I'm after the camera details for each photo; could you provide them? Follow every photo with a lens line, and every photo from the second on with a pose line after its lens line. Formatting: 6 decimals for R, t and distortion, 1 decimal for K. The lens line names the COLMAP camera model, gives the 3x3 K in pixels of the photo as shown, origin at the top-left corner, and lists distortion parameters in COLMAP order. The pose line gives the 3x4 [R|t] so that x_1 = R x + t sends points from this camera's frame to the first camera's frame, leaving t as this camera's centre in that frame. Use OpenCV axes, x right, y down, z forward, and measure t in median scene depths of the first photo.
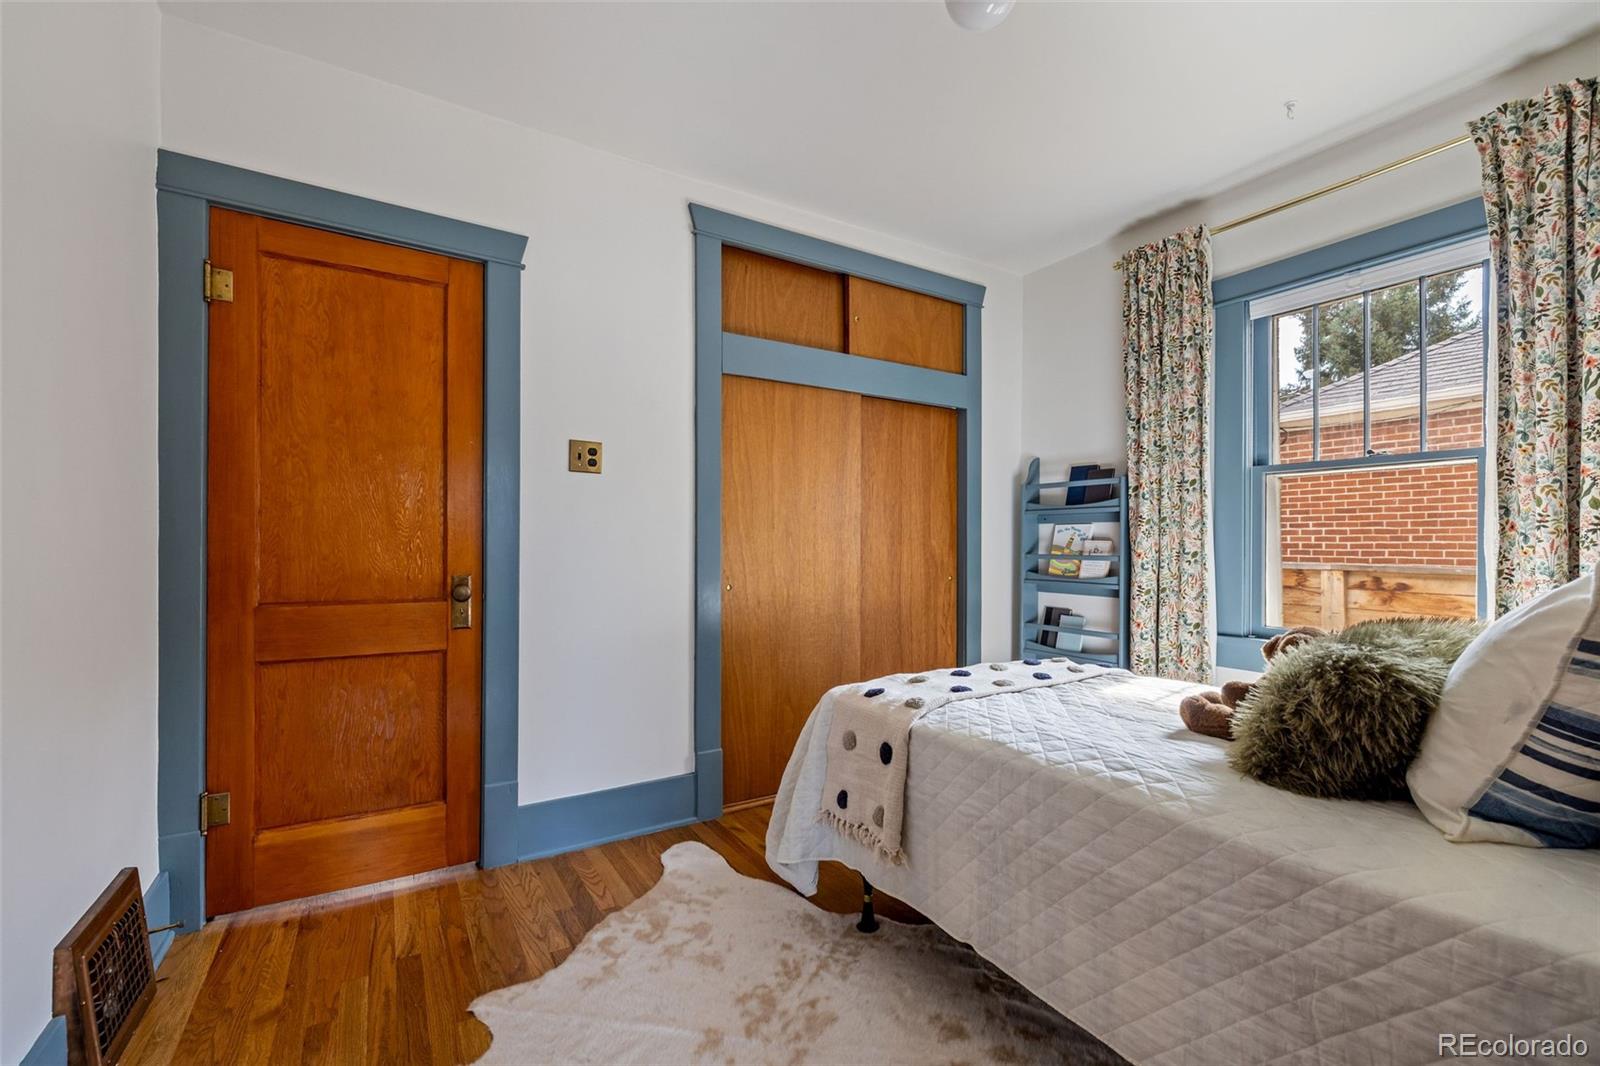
lens RADIAL K [[672.0, 0, 800.0], [0, 672.0, 533.0], [0, 0, 1]] dist [0.001839, 0.000181]
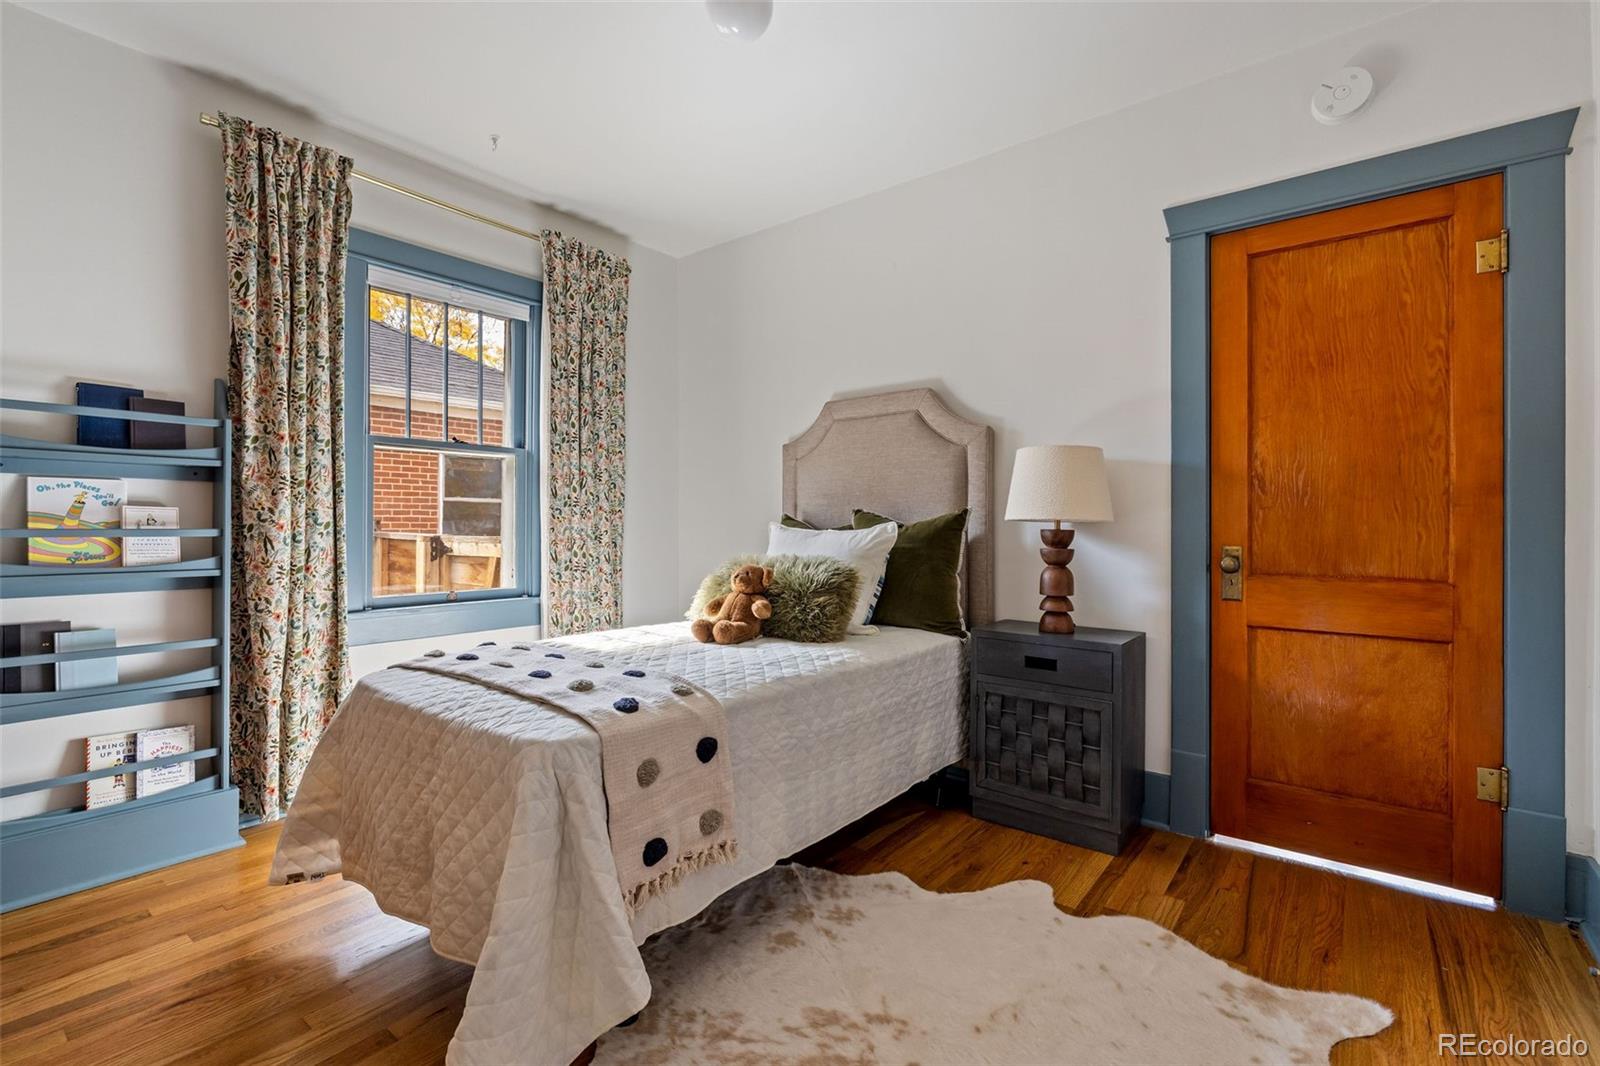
lens RADIAL K [[738.0, 0, 760.4], [0, 738.0, 517.9], [0, 0, 1]] dist [-0.002750, -0.000268]
pose [[-0.319174, 0.004622, 0.947685, -0.463944], [-0.020610, 0.999718, -0.011817, 0.019926], [-0.947472, -0.023304, -0.318989, 0.713615]]
